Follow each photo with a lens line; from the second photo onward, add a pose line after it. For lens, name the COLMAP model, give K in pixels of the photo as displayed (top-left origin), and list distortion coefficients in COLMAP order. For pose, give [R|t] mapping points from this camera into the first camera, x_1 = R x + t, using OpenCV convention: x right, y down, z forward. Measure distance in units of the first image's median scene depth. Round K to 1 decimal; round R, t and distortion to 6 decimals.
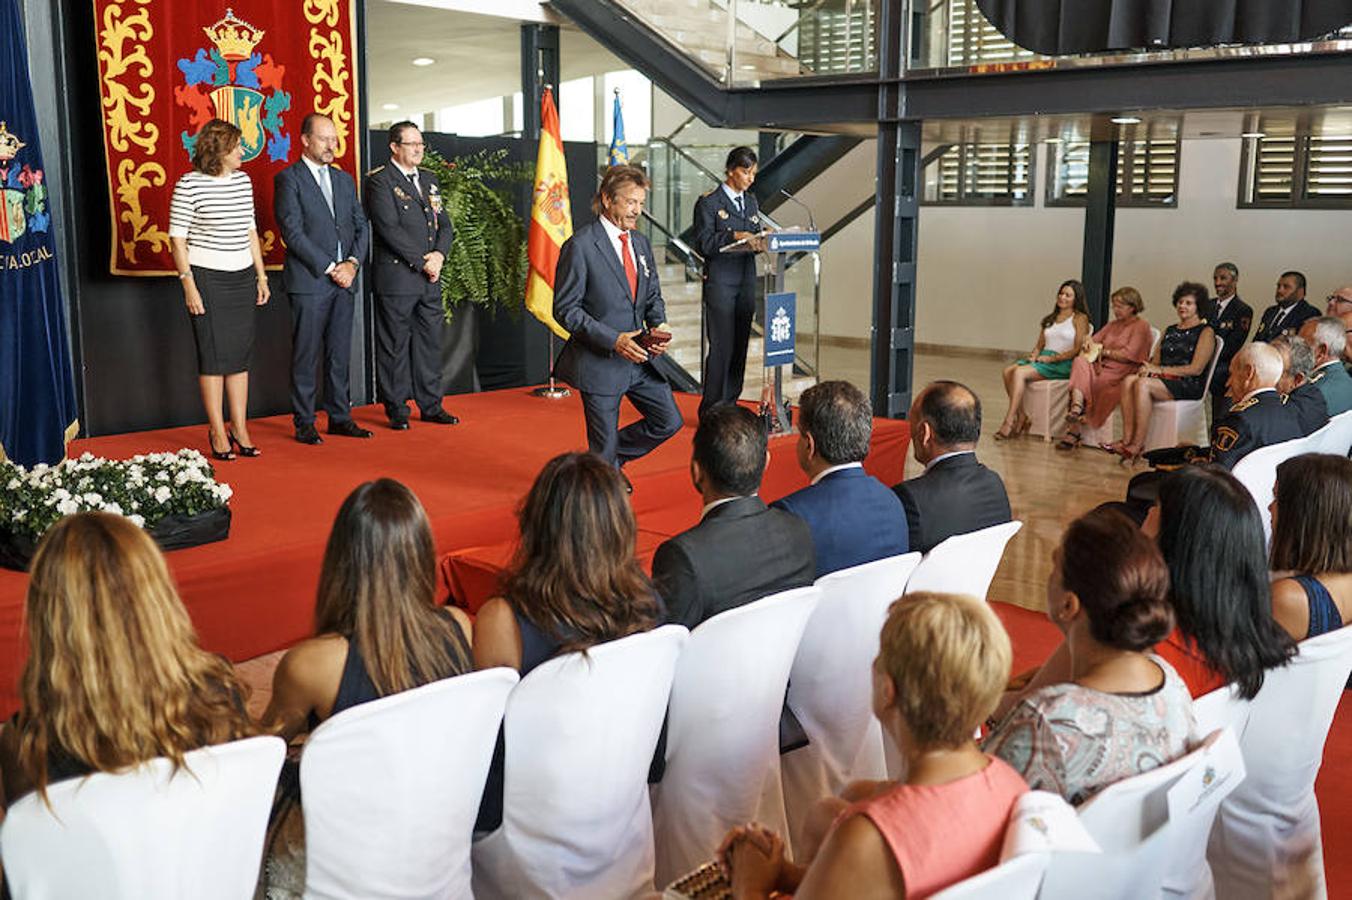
lens RADIAL K [[1391.0, 0, 675.1], [0, 1391.0, 449.7], [0, 0, 1]] dist [-0.000287, 0.000000]
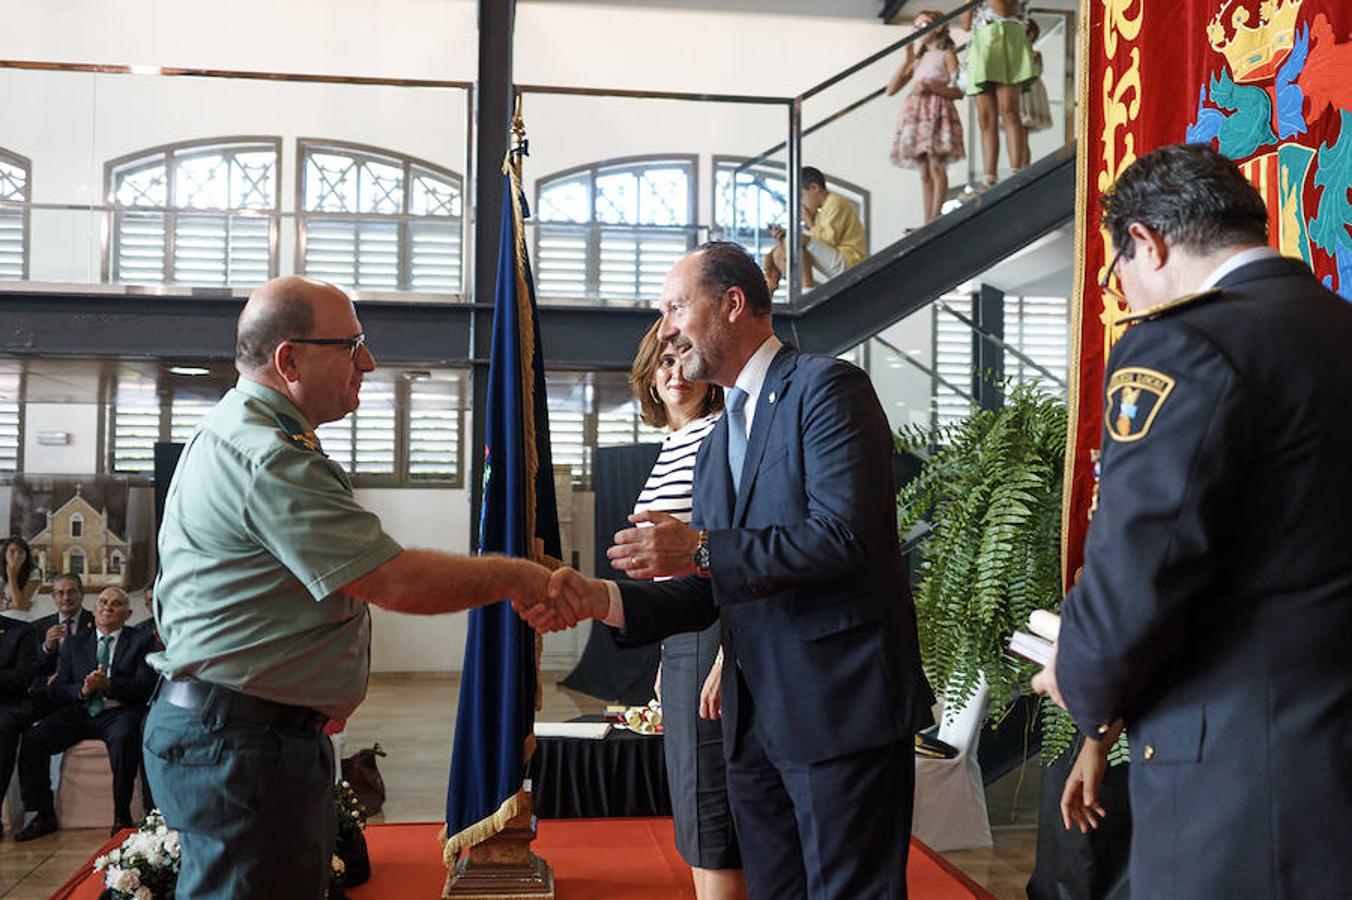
lens RADIAL K [[1370.2, 0, 686.1], [0, 1370.2, 449.0], [0, 0, 1]] dist [0.000975, 0.000000]
pose [[-0.631334, -0.037931, -0.774583, 0.033279], [-0.142184, 0.987534, 0.067531, -0.190075], [0.762365, 0.152768, -0.628857, 1.112496]]
